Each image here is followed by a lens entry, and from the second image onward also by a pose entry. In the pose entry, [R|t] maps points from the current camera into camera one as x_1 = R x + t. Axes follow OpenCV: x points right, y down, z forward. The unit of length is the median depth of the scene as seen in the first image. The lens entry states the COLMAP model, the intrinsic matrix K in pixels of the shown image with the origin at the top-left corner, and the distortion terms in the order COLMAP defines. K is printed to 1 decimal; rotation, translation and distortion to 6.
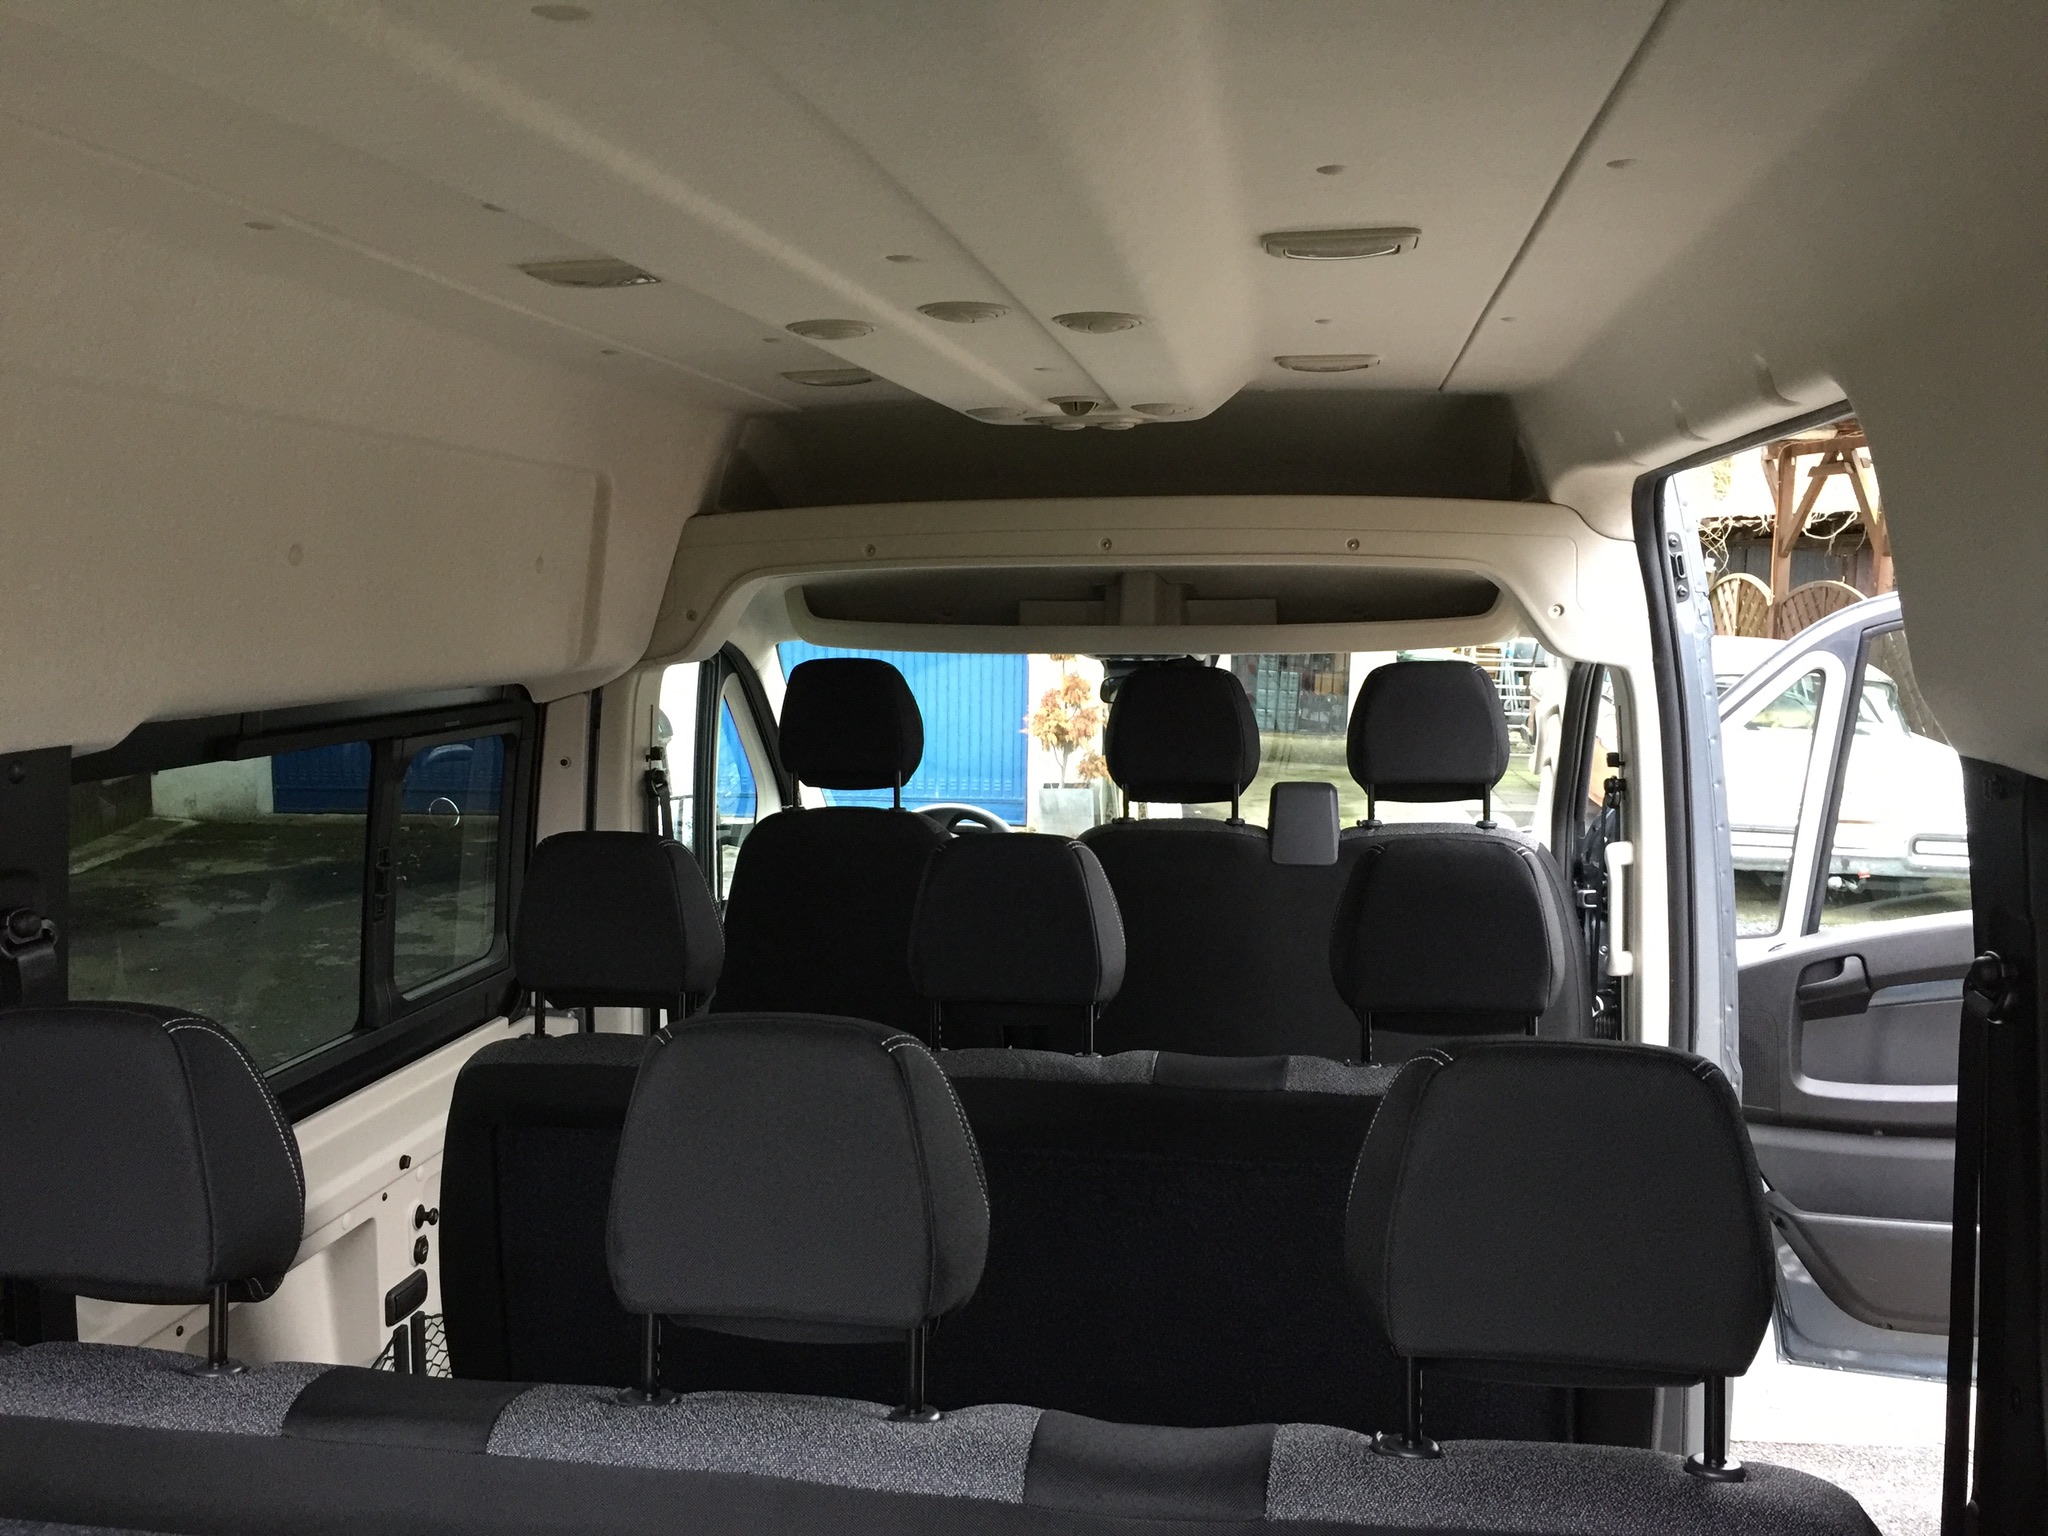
lens RADIAL K [[1735.5, 0, 1024.0], [0, 1735.5, 768.0], [0, 0, 1]] dist [0.039379, -0.005282]
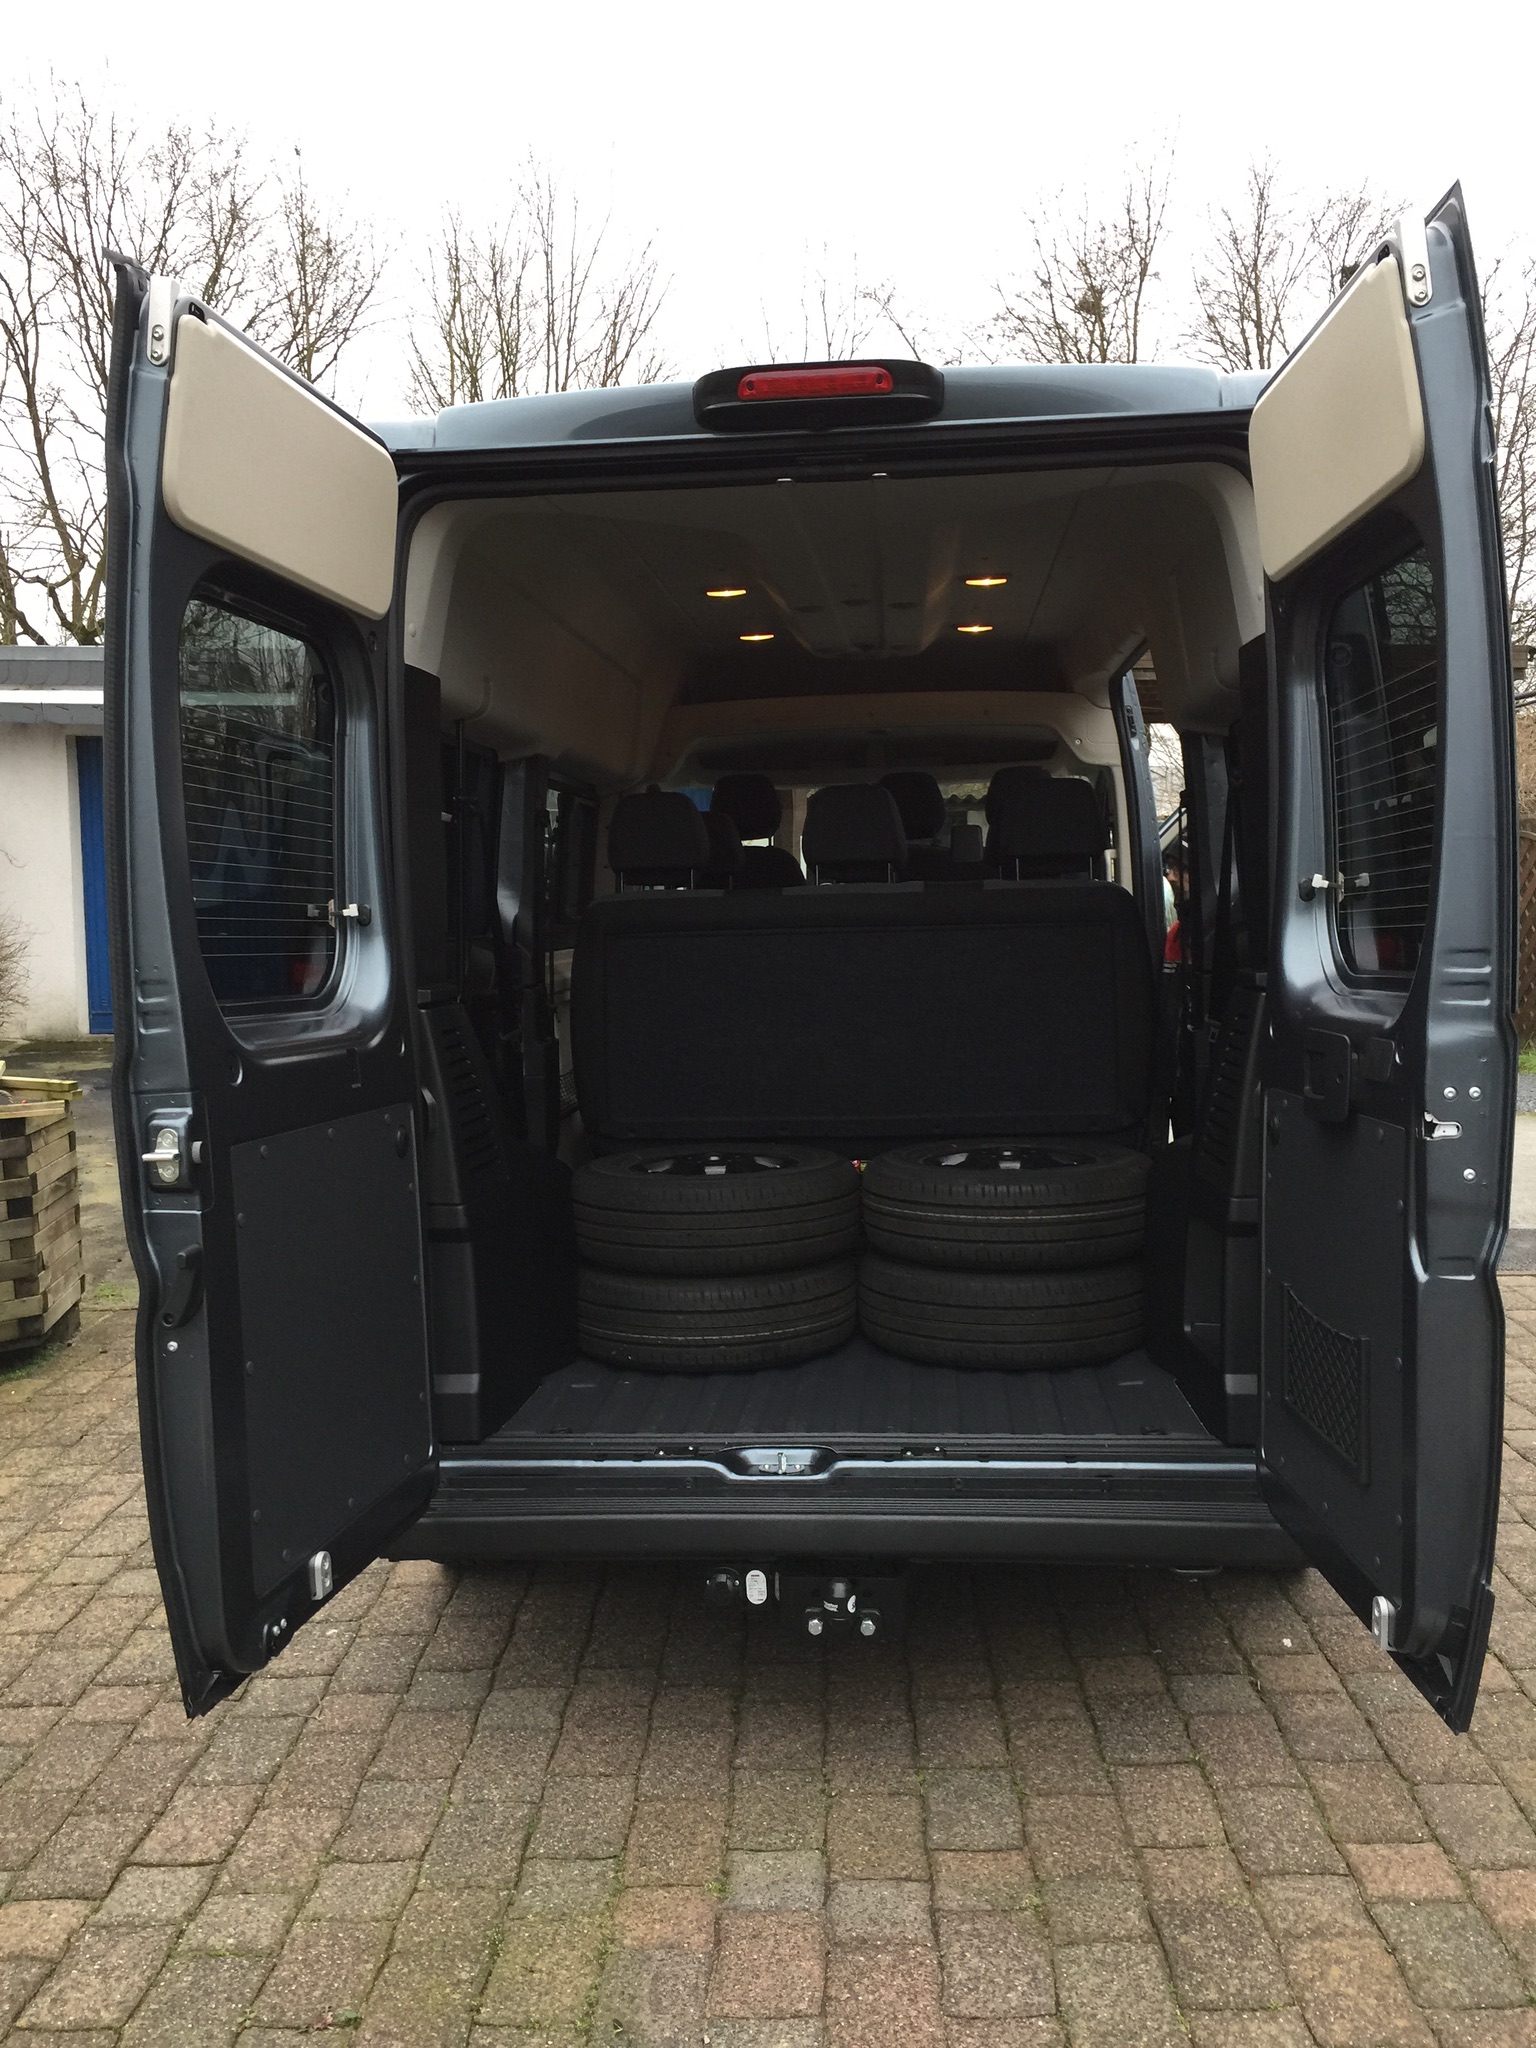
lens RADIAL K [[1735.5, 0, 768.0], [0, 1735.5, 1024.0], [0, 0, 1]] dist [0.039379, -0.005282]
pose [[0.995439, -0.024180, 0.092281, -0.294992], [0.027770, 0.998899, -0.037813, 0.338040], [-0.091265, 0.040203, 0.995015, -1.133520]]
